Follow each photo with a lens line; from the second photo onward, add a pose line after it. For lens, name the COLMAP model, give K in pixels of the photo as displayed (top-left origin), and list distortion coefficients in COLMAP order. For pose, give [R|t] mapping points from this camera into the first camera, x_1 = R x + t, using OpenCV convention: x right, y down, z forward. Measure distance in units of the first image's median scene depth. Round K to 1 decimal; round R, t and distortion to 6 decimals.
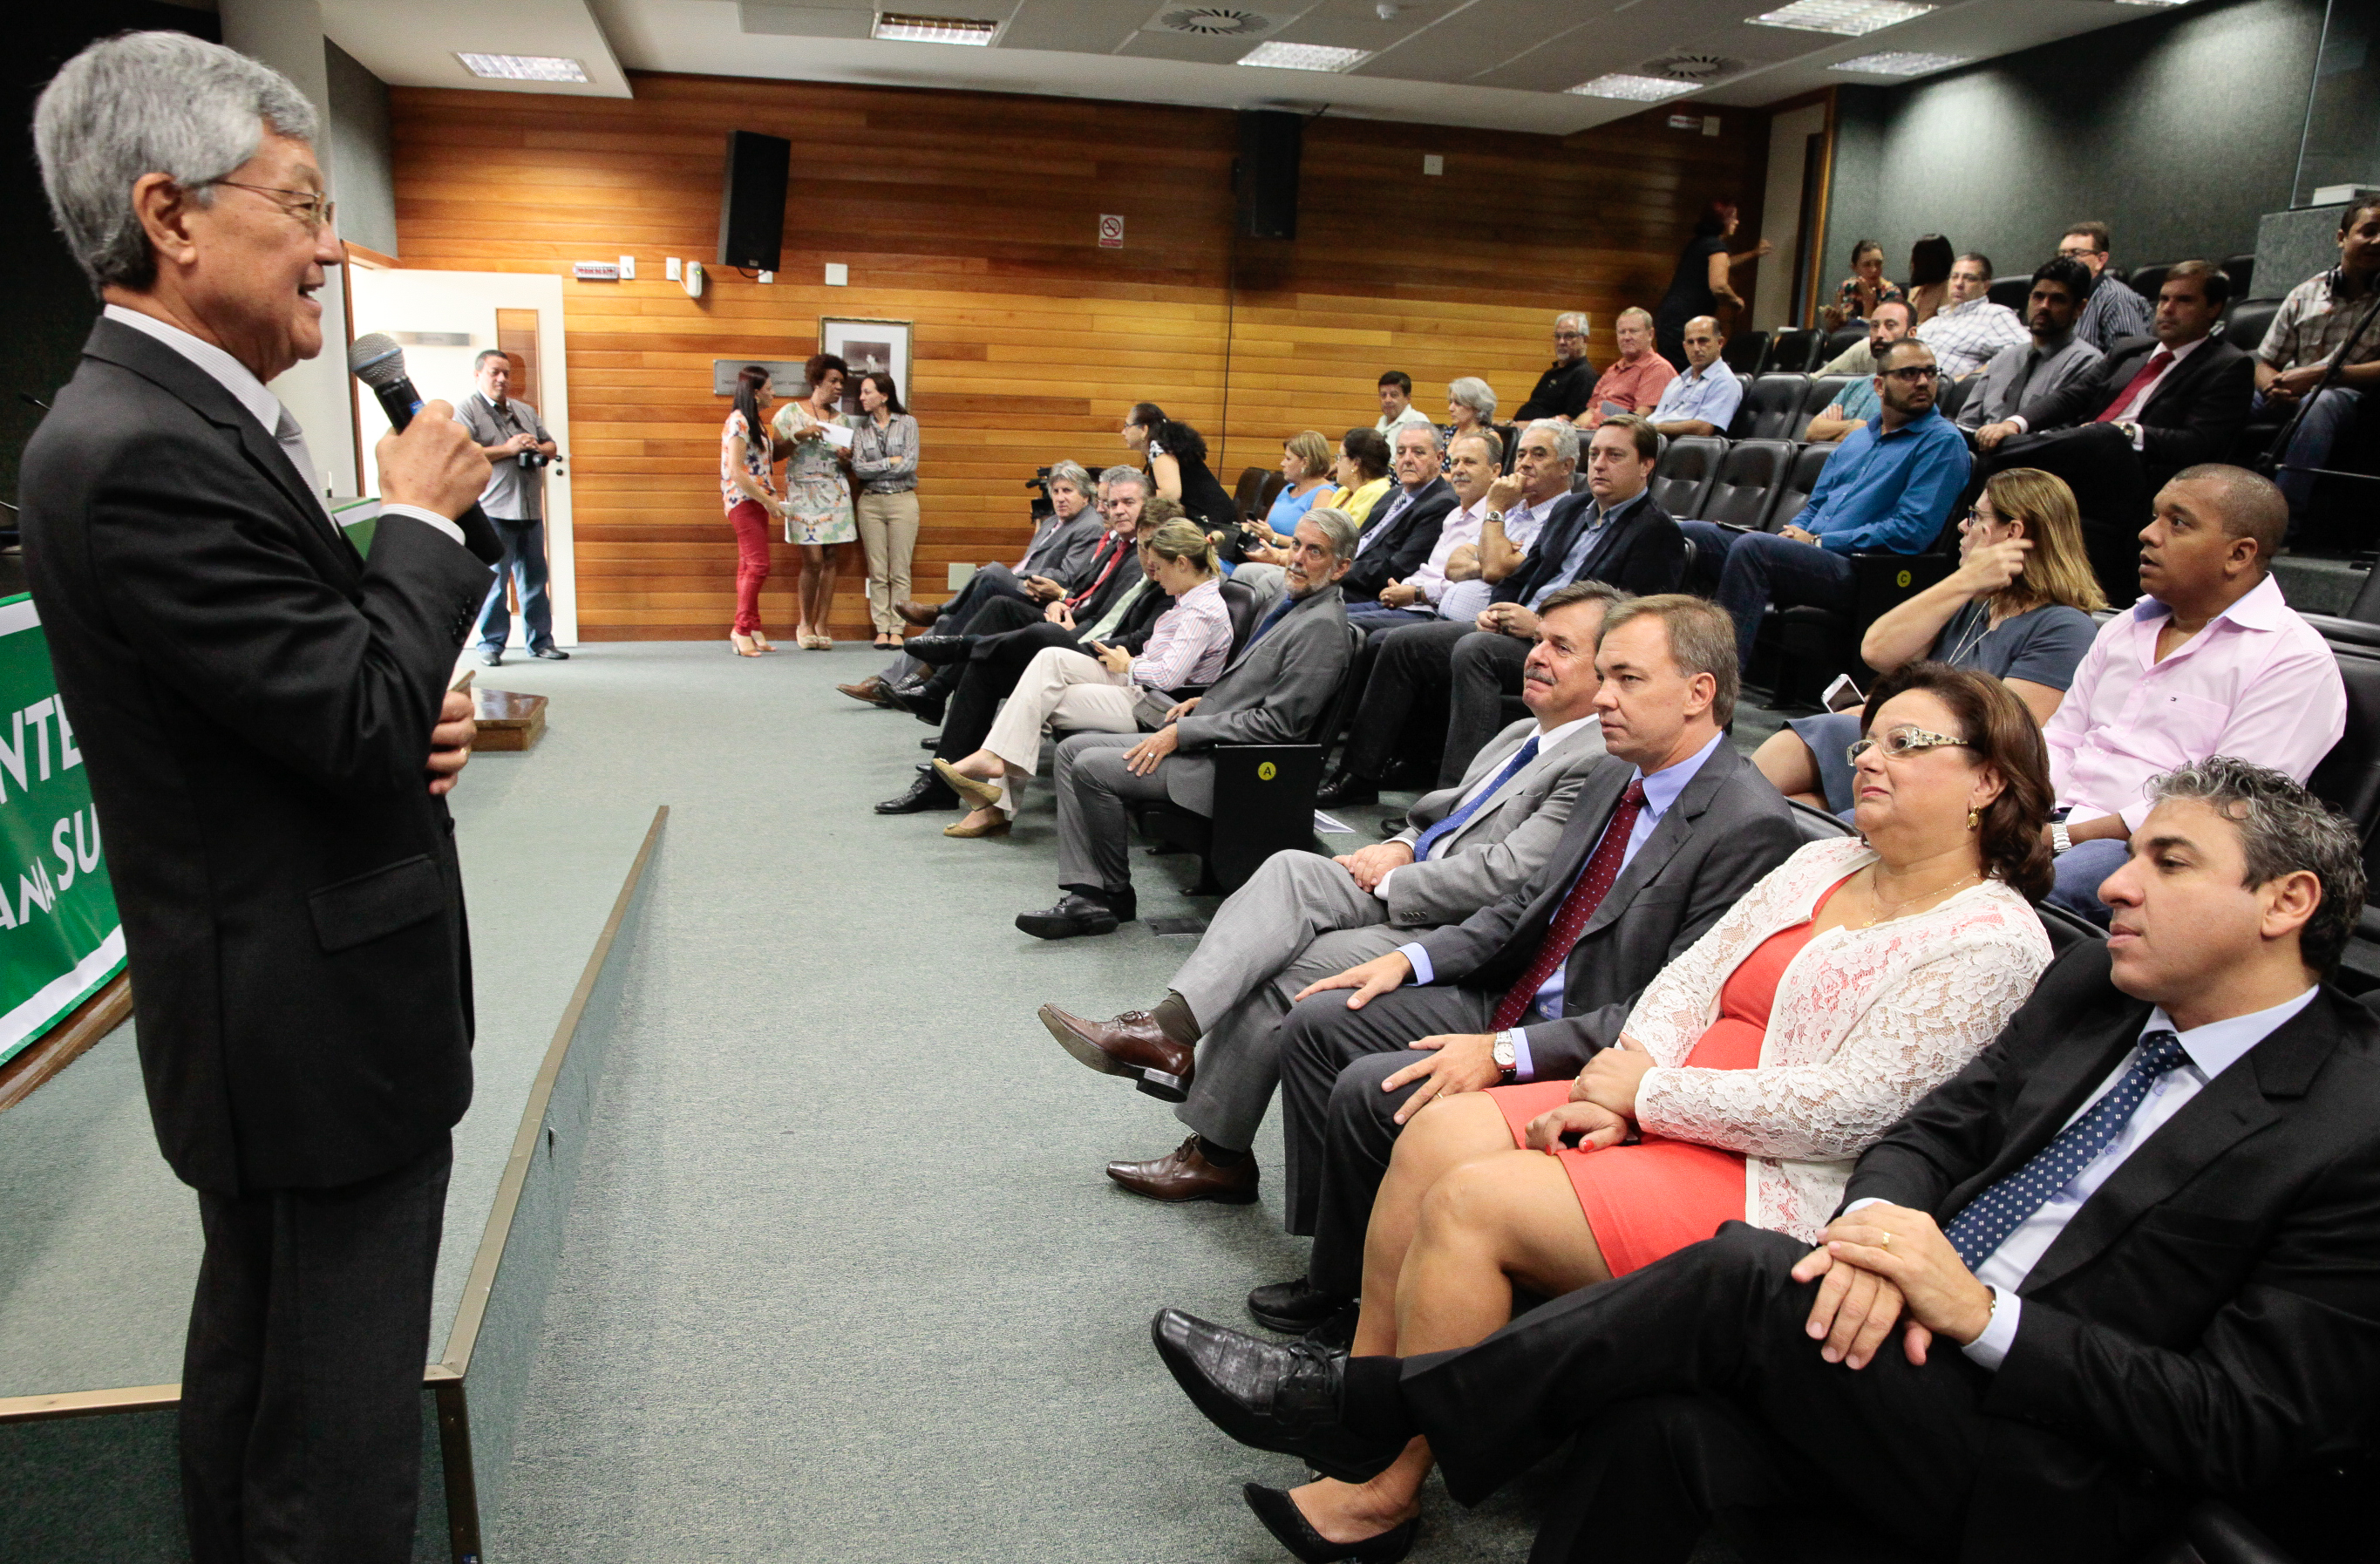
lens RADIAL K [[1654.7, 0, 1197.1], [0, 1654.7, 821.4], [0, 0, 1]] dist [-0.095610, 0.030173]
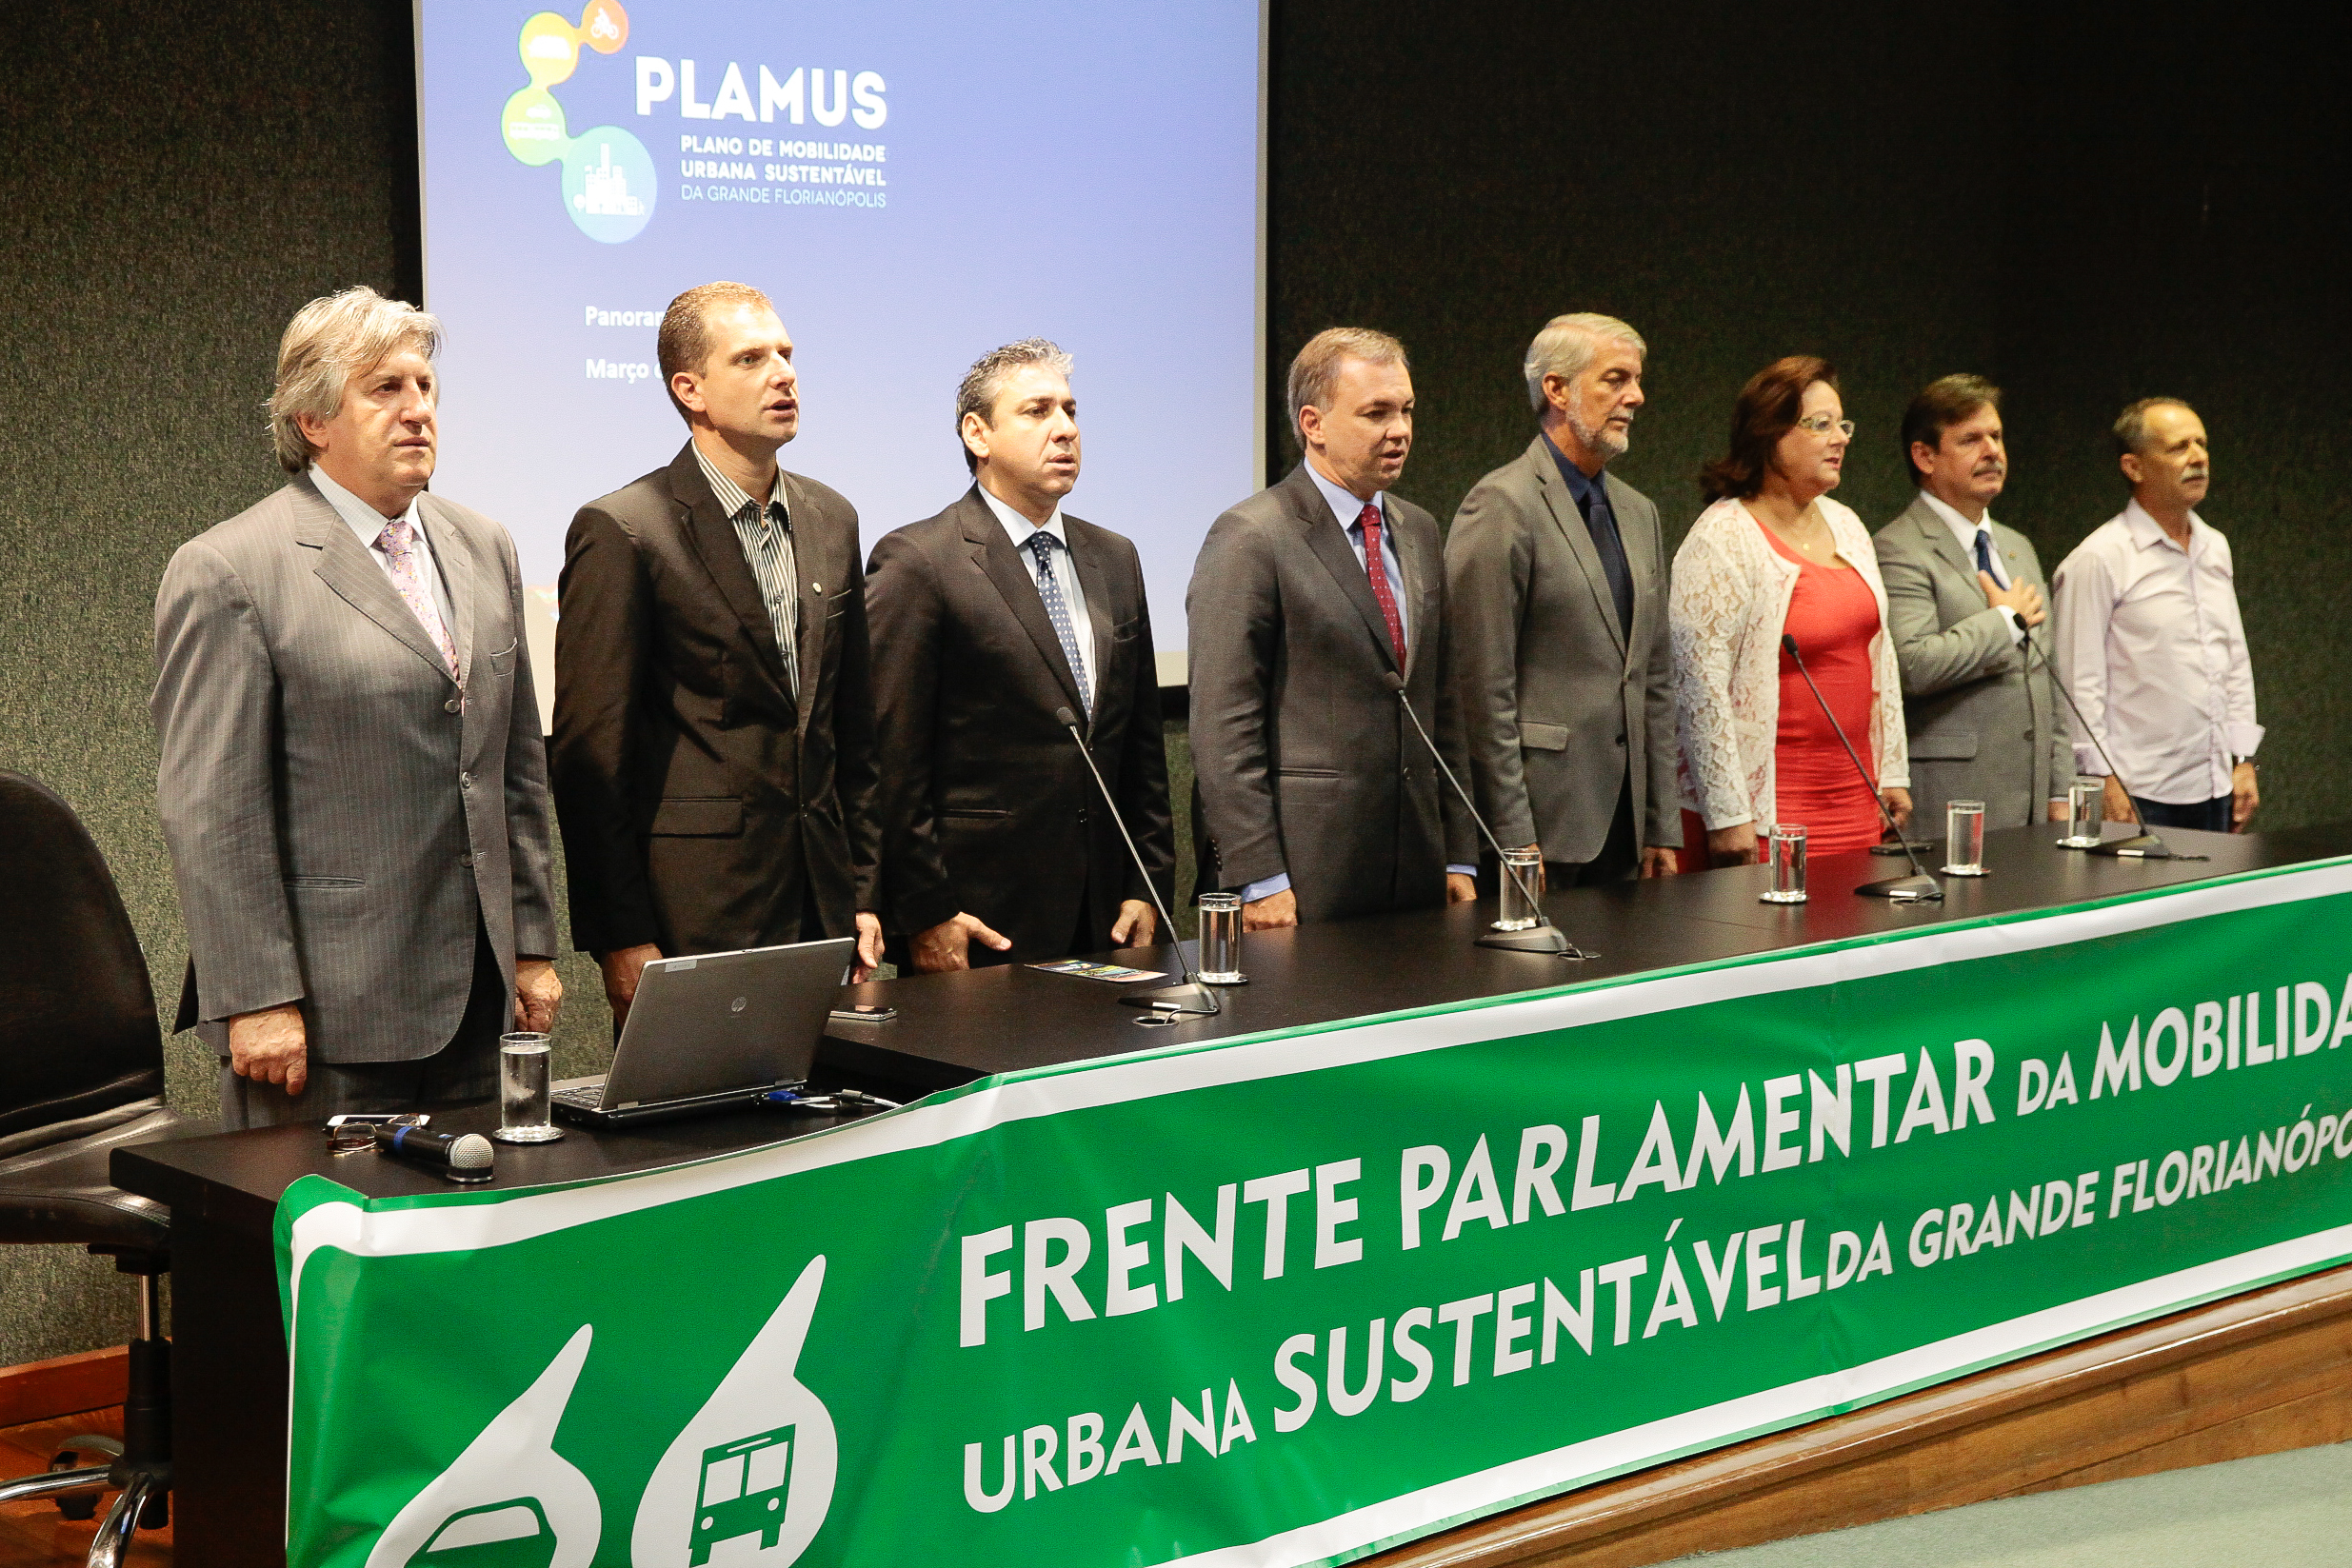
lens RADIAL K [[3808.0, 0, 1162.6], [0, 3808.0, 846.3], [0, 0, 1]] dist [0.100130, 0.000000]
pose [[0.475412, 0.079864, -0.876131, 0.261820], [-0.203221, 0.978907, -0.021040, -0.058419], [0.855970, 0.188051, 0.481614, 0.021905]]
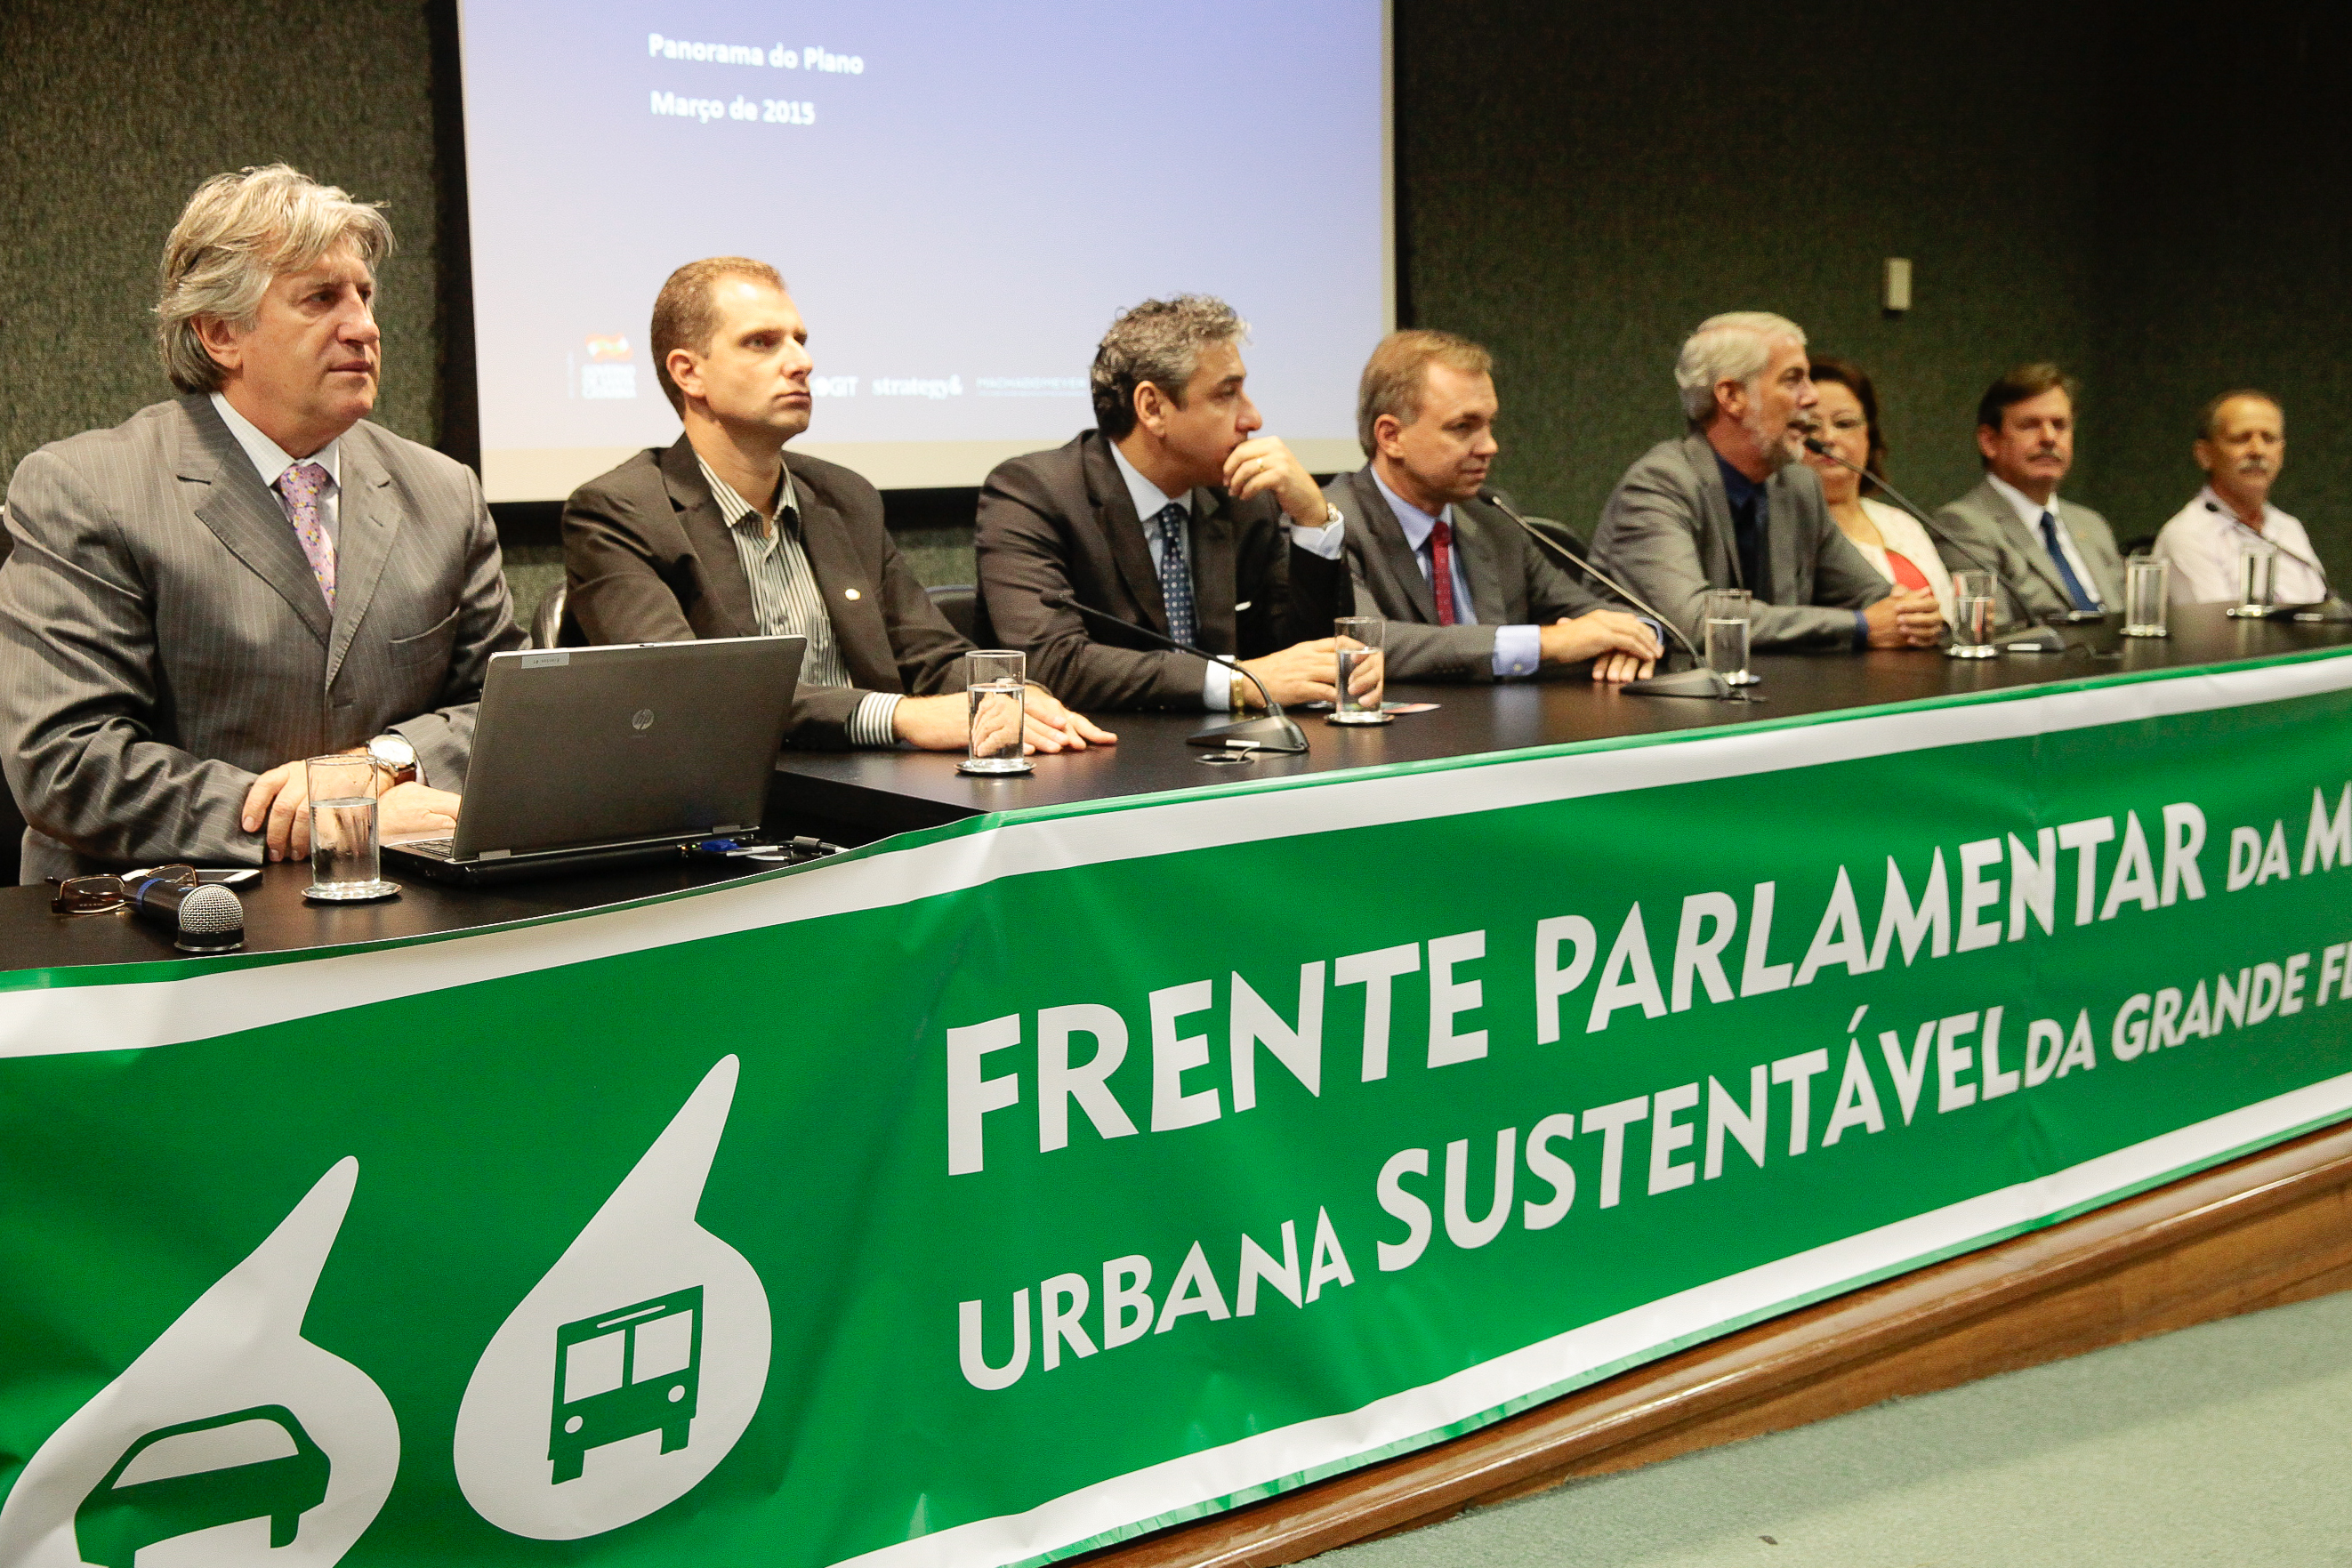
lens RADIAL K [[2661.5, 0, 1209.2], [0, 2661.5, 779.6], [0, 0, 1]] dist [0.034868, 0.000000]
pose [[0.422735, 0.082437, -0.902496, 0.042581], [-0.194973, 0.980807, -0.001737, -0.040673], [0.885032, 0.176696, 0.430694, 0.167622]]
